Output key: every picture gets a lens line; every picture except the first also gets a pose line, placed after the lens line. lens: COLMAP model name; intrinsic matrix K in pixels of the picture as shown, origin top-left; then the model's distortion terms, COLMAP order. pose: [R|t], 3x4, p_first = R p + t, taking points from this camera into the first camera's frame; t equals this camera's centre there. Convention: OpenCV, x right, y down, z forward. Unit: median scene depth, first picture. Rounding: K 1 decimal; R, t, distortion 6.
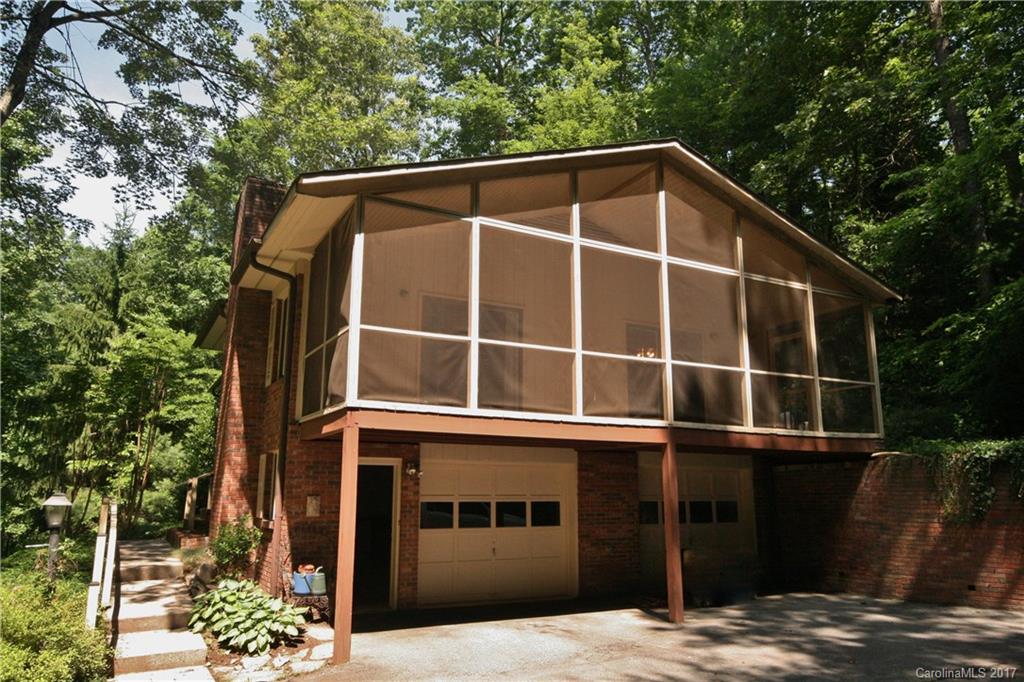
lens RADIAL K [[729.6, 0, 513.2], [0, 729.6, 344.0], [0, 0, 1]] dist [-0.004405, 0.009315]
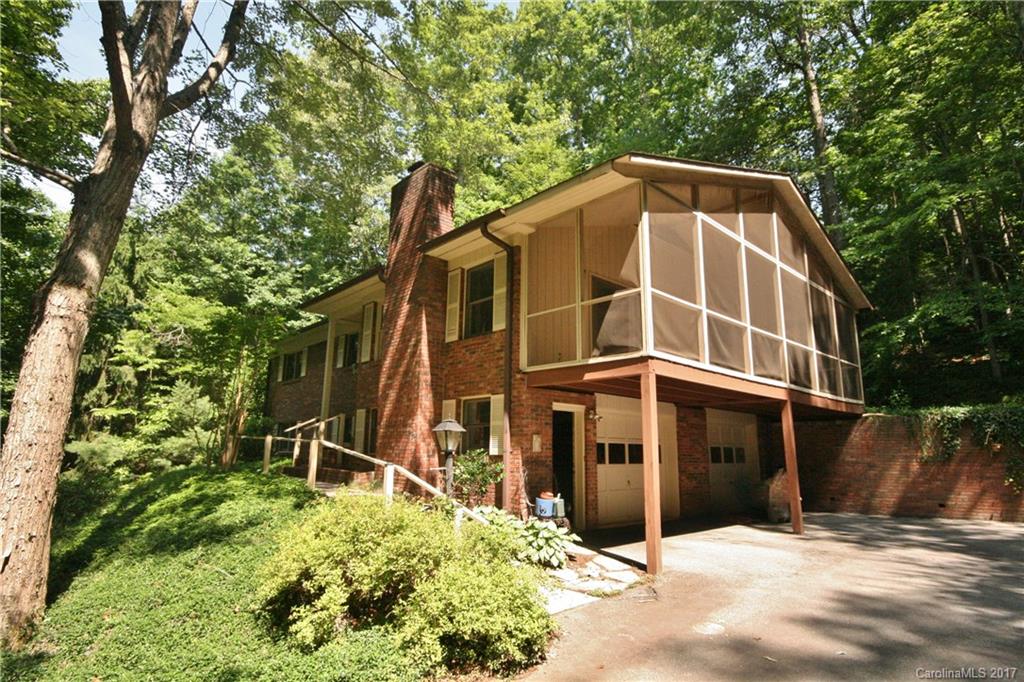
lens RADIAL K [[540.4, 0, 511.3], [0, 540.4, 340.8], [0, 0, 1]] dist [-0.001426, 0.000111]
pose [[0.968537, 0.060878, 0.241310, -0.474834], [-0.061286, 0.998103, -0.005821, 0.058432], [-0.241206, -0.009151, 0.970431, 0.147962]]
